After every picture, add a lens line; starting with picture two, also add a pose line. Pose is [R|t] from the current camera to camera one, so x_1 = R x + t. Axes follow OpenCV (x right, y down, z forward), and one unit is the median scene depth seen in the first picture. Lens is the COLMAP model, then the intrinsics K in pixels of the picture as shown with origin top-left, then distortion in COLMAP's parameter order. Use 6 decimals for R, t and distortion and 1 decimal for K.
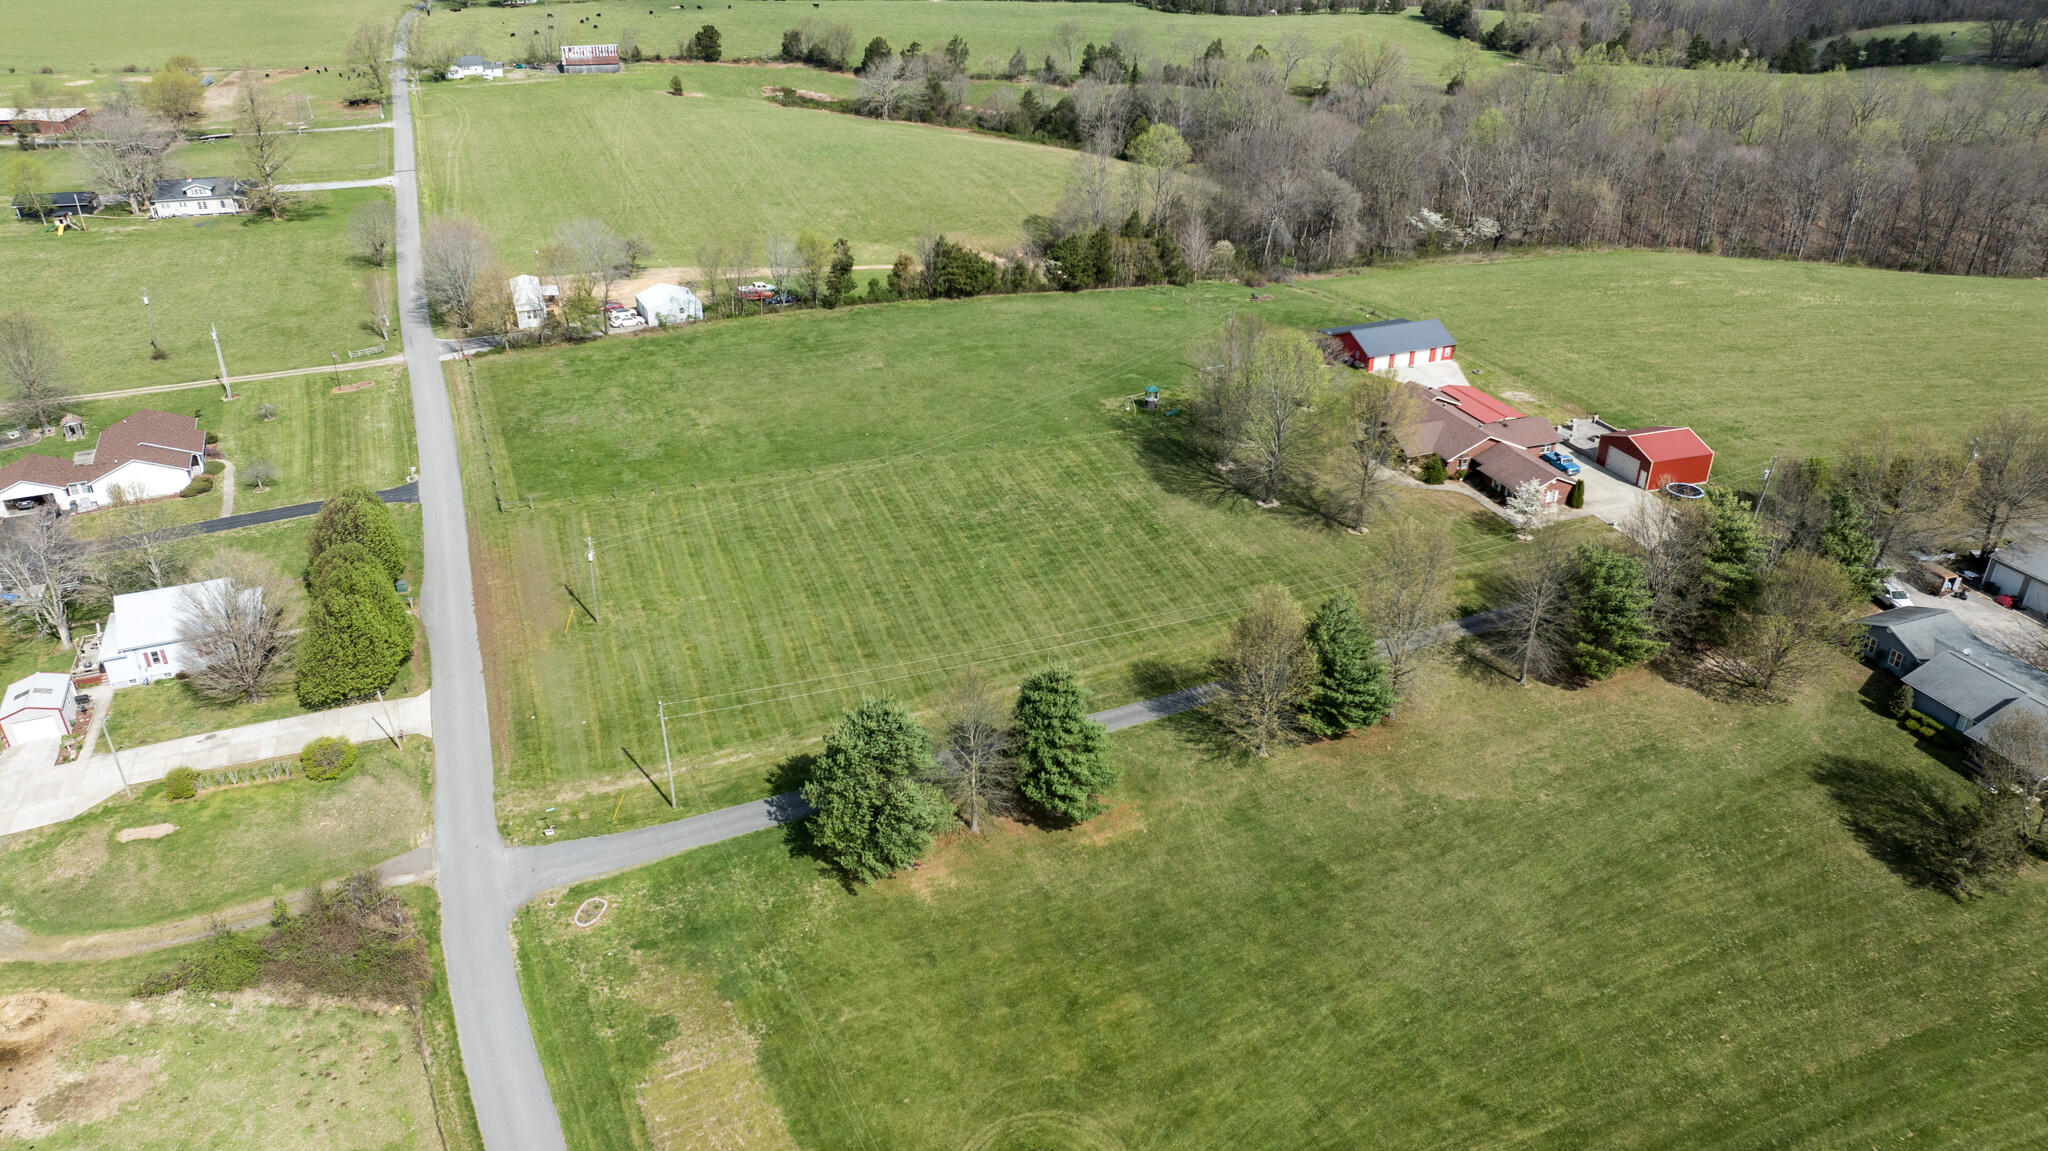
lens RADIAL K [[1443.7, 0, 1028.6], [0, 1443.7, 558.4], [0, 0, 1]] dist [-0.047494, 0.055354]
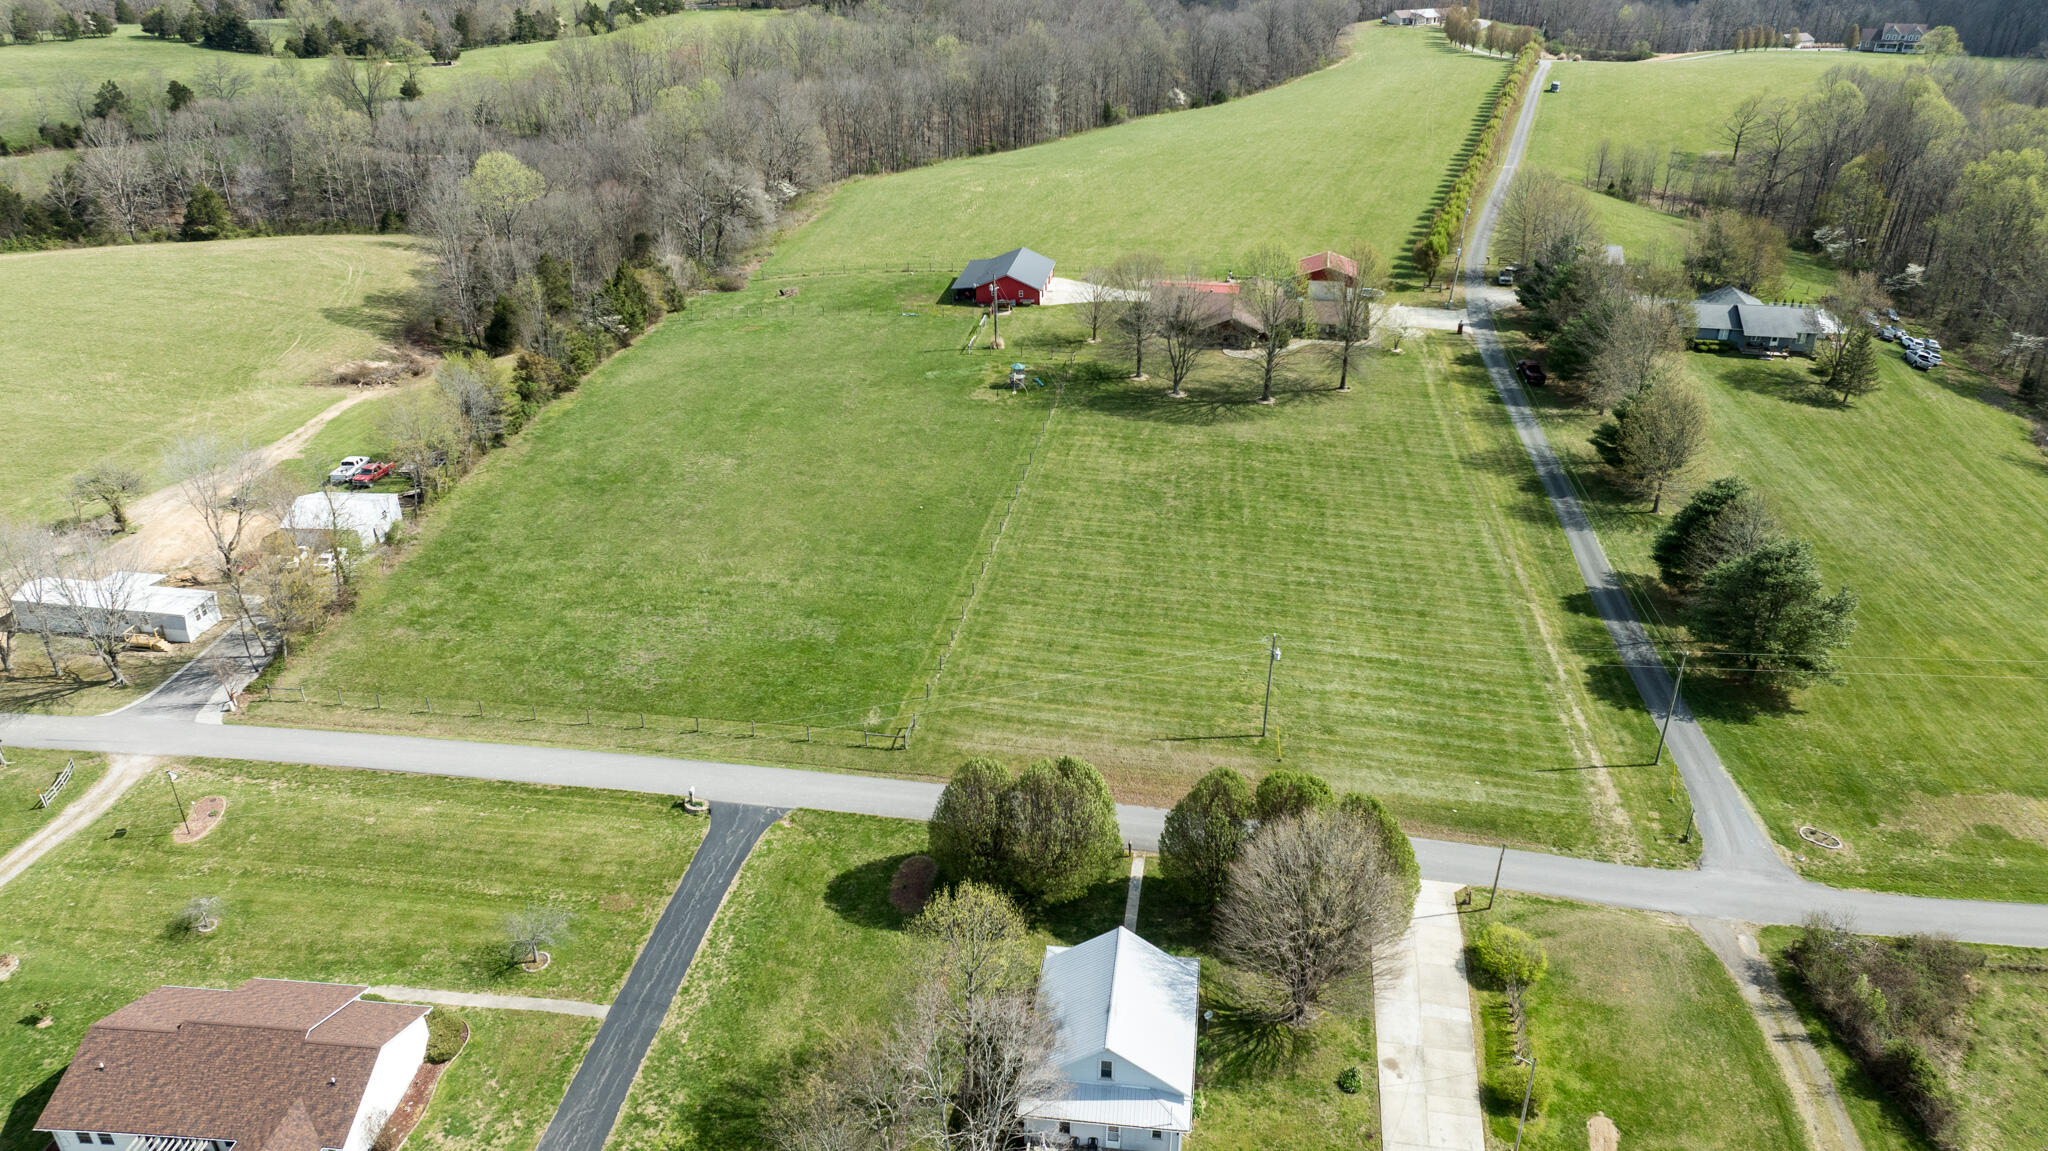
lens RADIAL K [[1443.7, 0, 1033.7], [0, 1443.7, 580.4], [0, 0, 1]] dist [-0.047494, 0.055354]
pose [[0.507834, -0.413340, 0.755814, -0.719516], [0.401981, 0.889694, 0.216464, -0.200470], [-0.761916, 0.193895, 0.617972, 0.434919]]
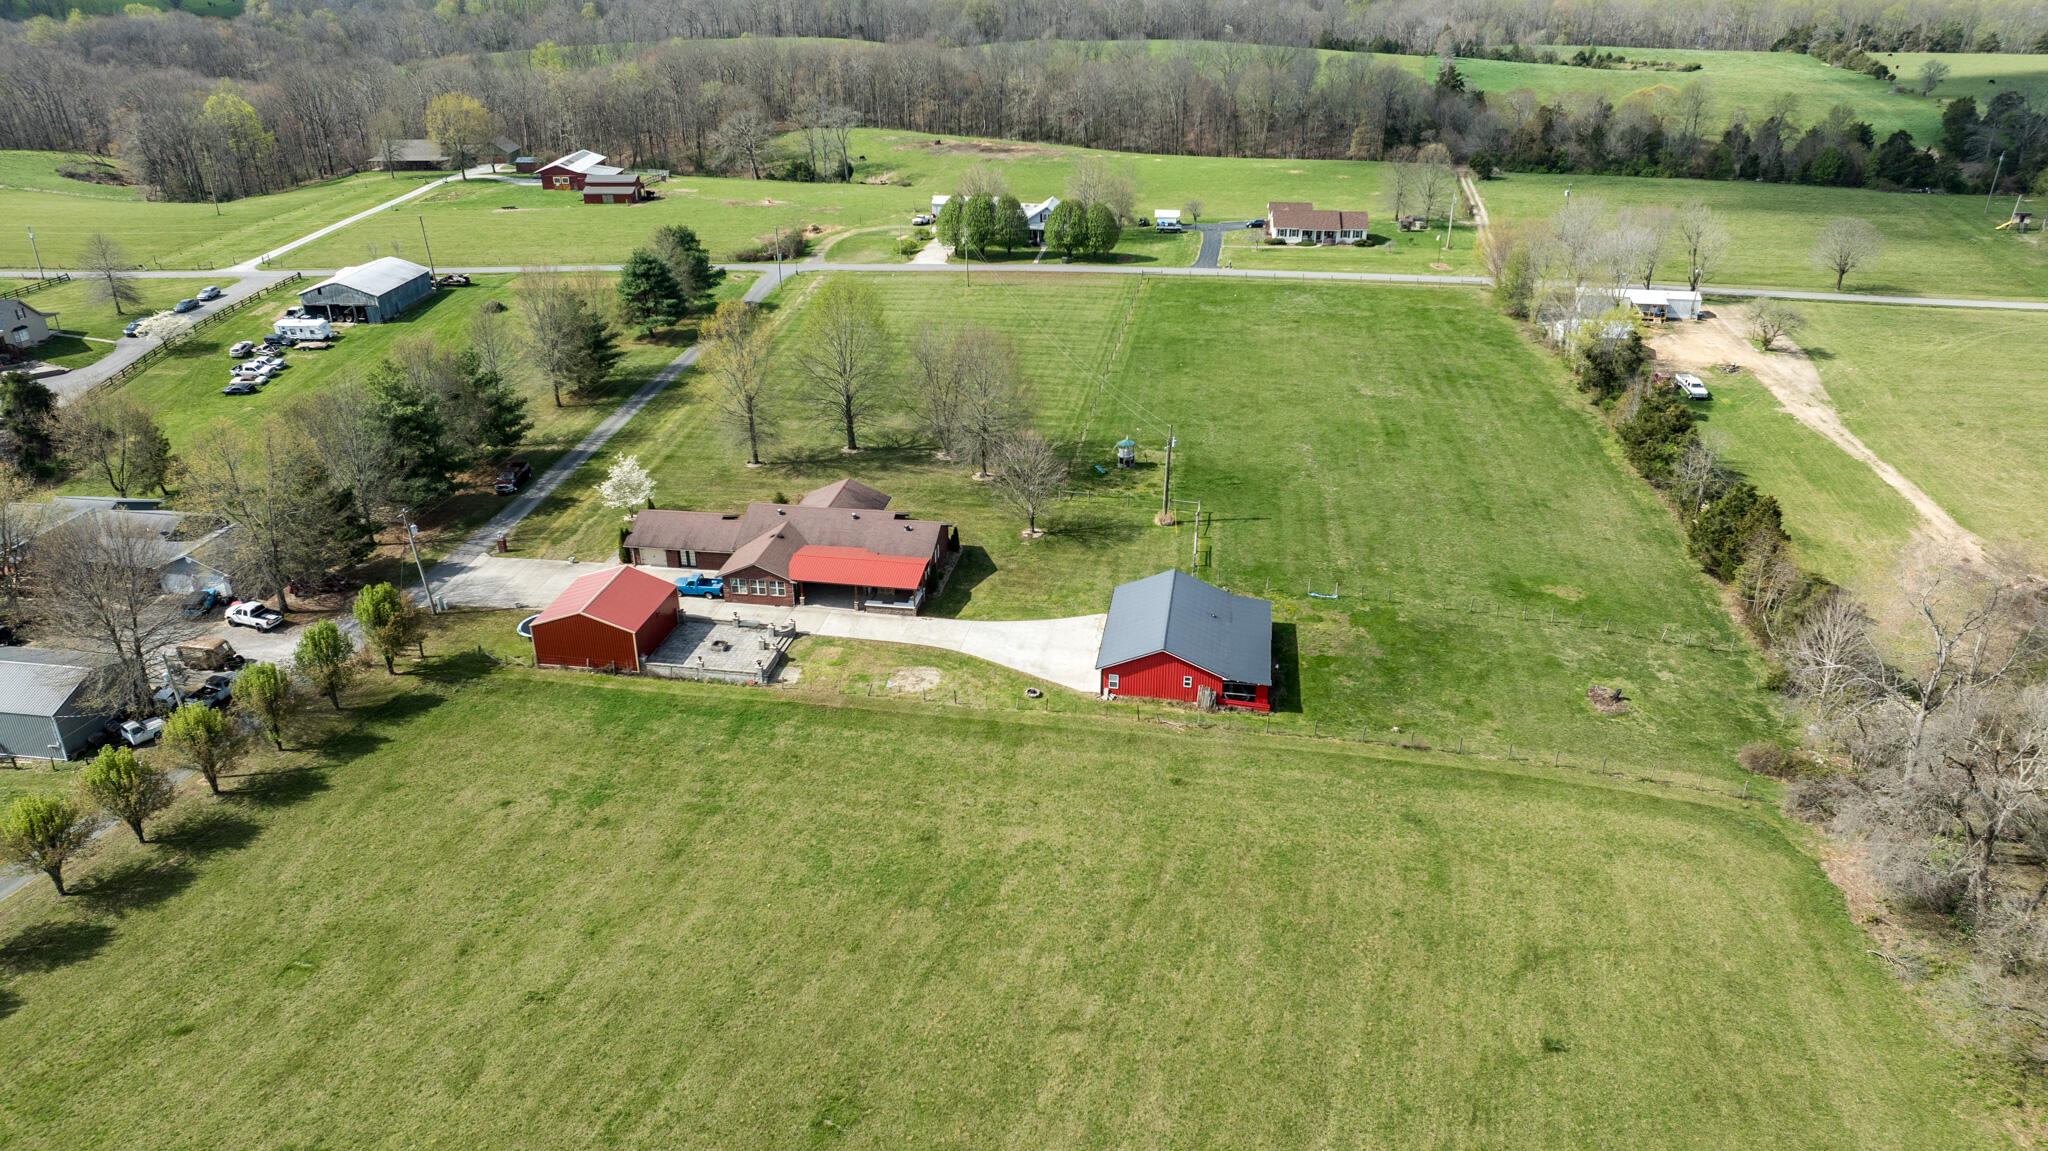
lens RADIAL K [[1443.7, 0, 1020.8], [0, 1443.7, 556.7], [0, 0, 1]] dist [-0.047494, 0.055354]
pose [[-0.509206, 0.357836, -0.782728, 0.822153], [-0.396196, 0.709906, 0.582291, -0.551402], [0.764027, 0.606620, -0.219715, 1.212889]]
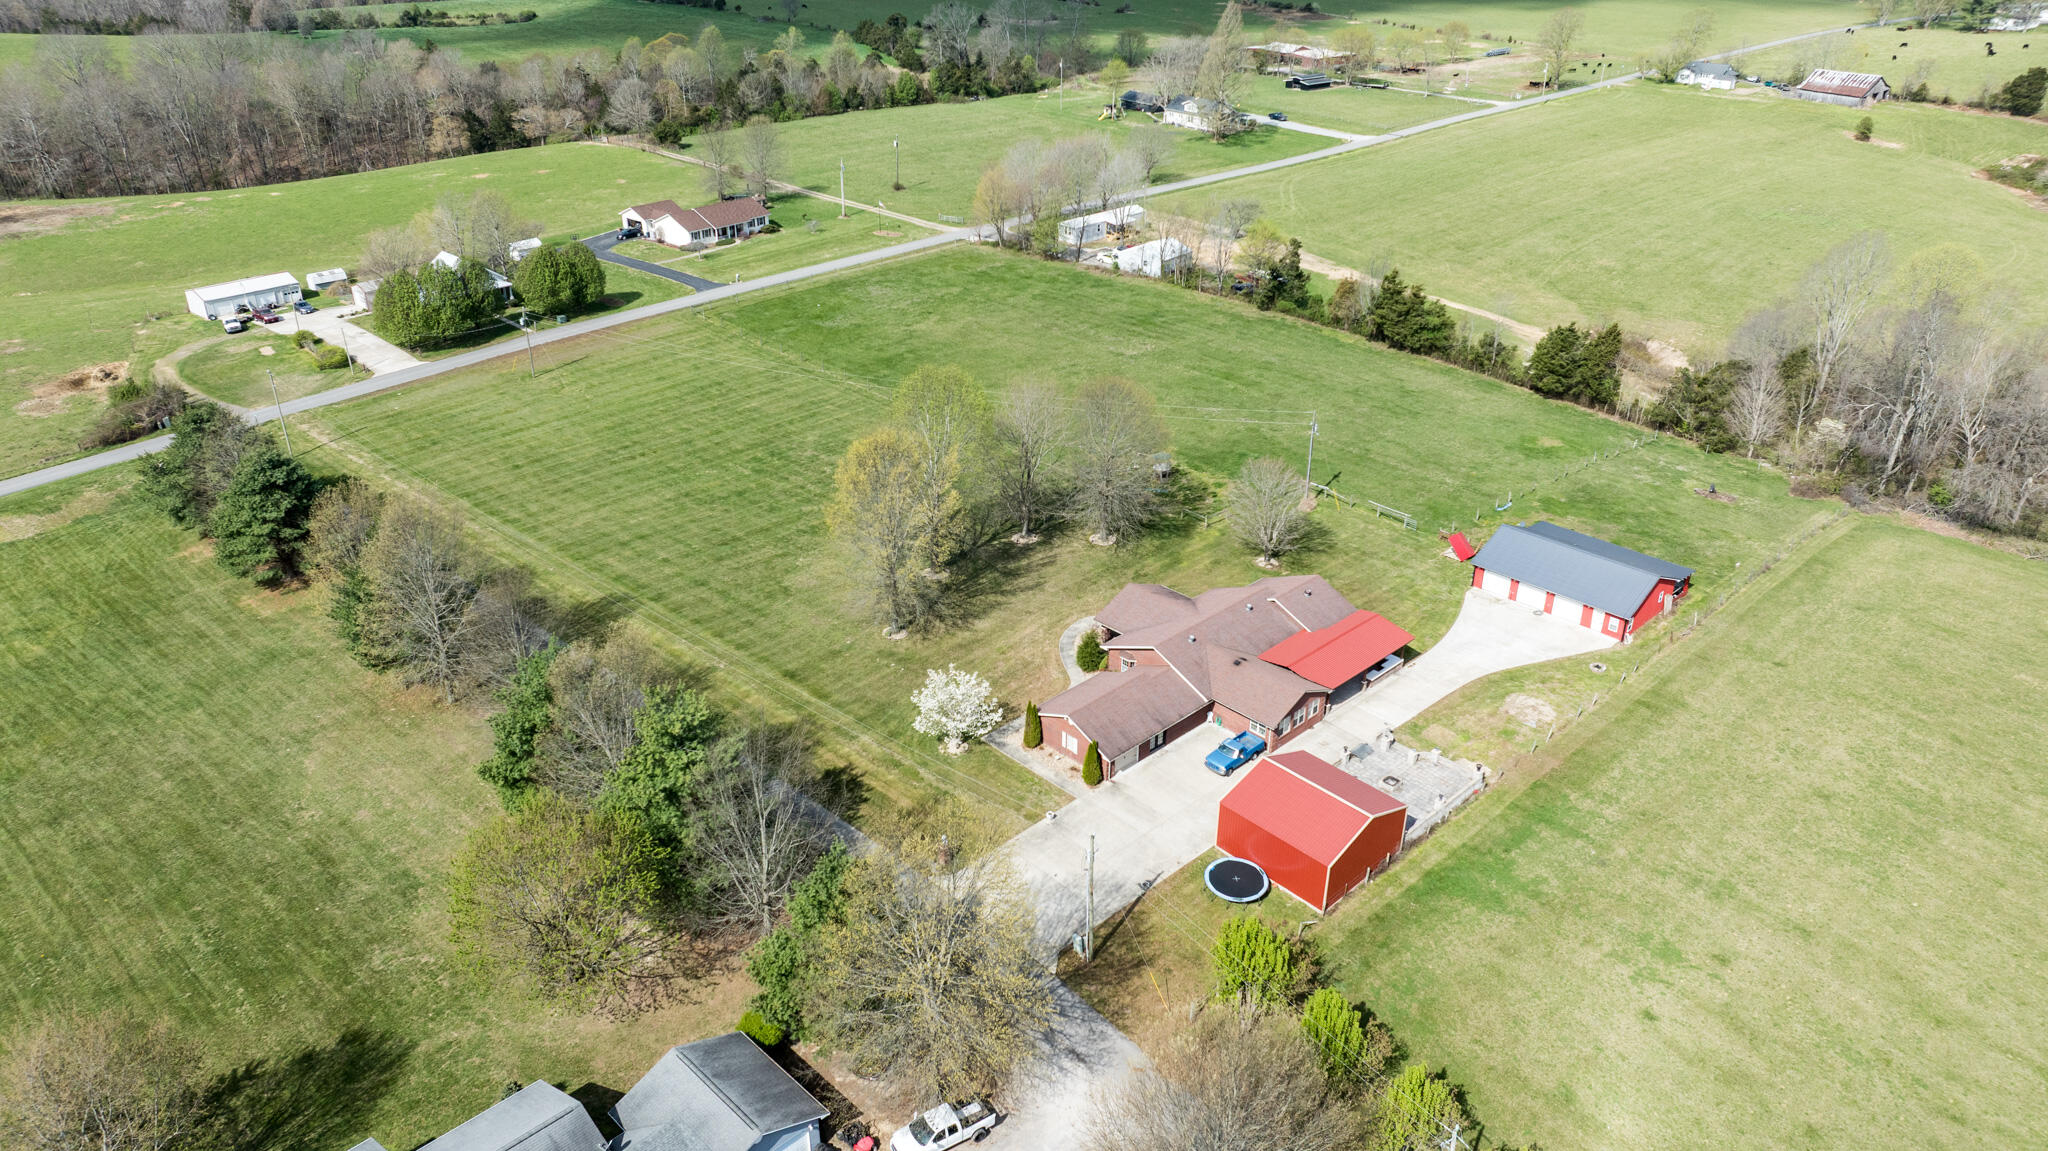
lens RADIAL K [[1443.7, 0, 1034.7], [0, 1443.7, 574.8], [0, 0, 1]] dist [-0.047494, 0.055354]
pose [[0.394992, 0.419891, -0.817113, 0.760777], [-0.424831, 0.872108, 0.242789, -0.230855], [0.814555, 0.251235, 0.522858, 0.556978]]
